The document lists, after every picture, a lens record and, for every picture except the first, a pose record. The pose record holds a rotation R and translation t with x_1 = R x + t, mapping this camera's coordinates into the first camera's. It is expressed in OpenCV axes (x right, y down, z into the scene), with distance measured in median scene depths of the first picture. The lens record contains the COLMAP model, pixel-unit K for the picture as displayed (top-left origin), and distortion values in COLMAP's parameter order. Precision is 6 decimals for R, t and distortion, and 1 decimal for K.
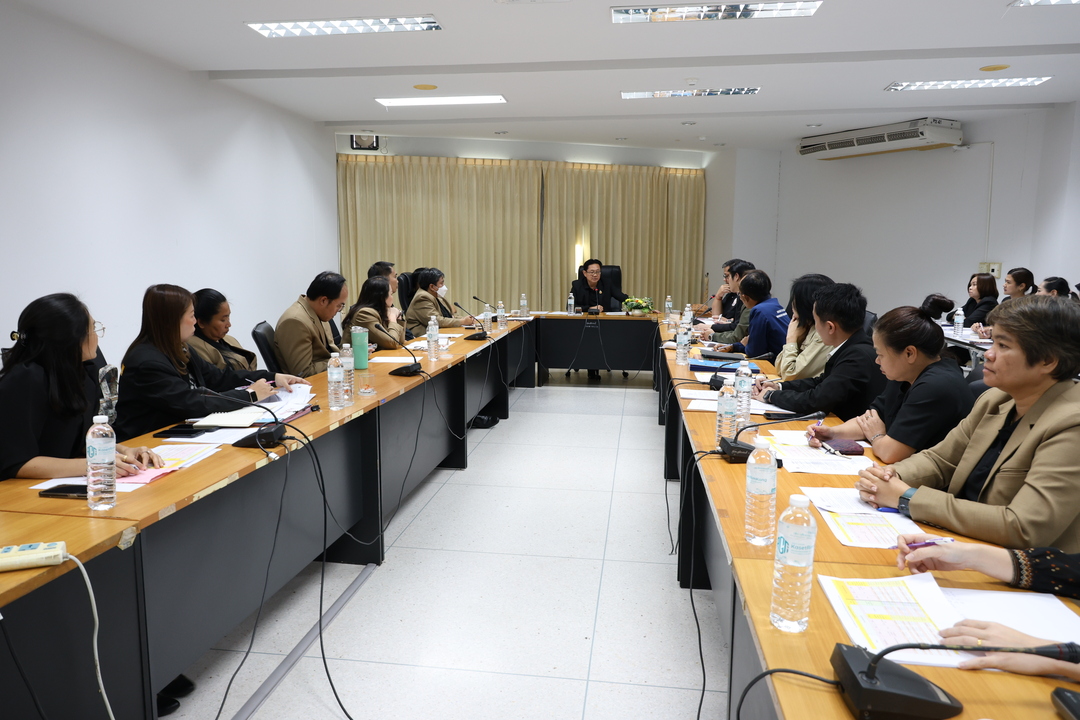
lens RADIAL K [[764.1, 0, 540.0], [0, 764.1, 360.0], [0, 0, 1]] dist [0.007892, 0.001791]
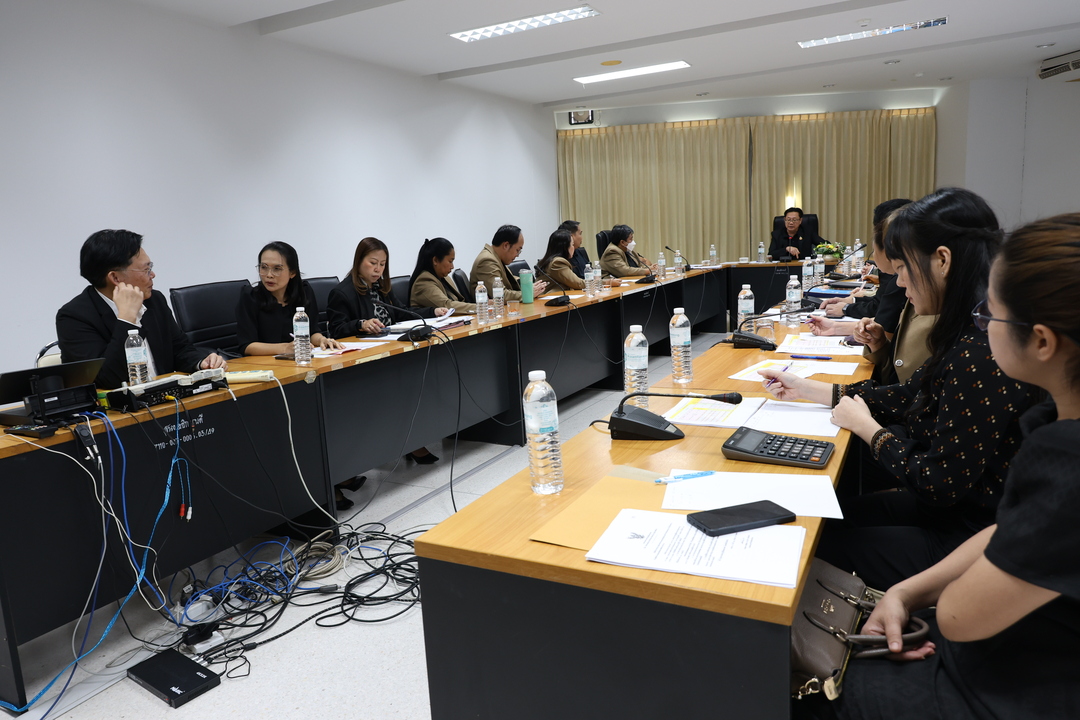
lens RADIAL K [[764.1, 0, 540.0], [0, 764.1, 360.0], [0, 0, 1]] dist [0.007892, 0.001791]
pose [[0.937494, 0.003071, -0.347987, 0.103212], [0.010001, 0.999310, 0.035760, 0.028207], [0.347857, -0.037005, 0.936817, -0.078438]]
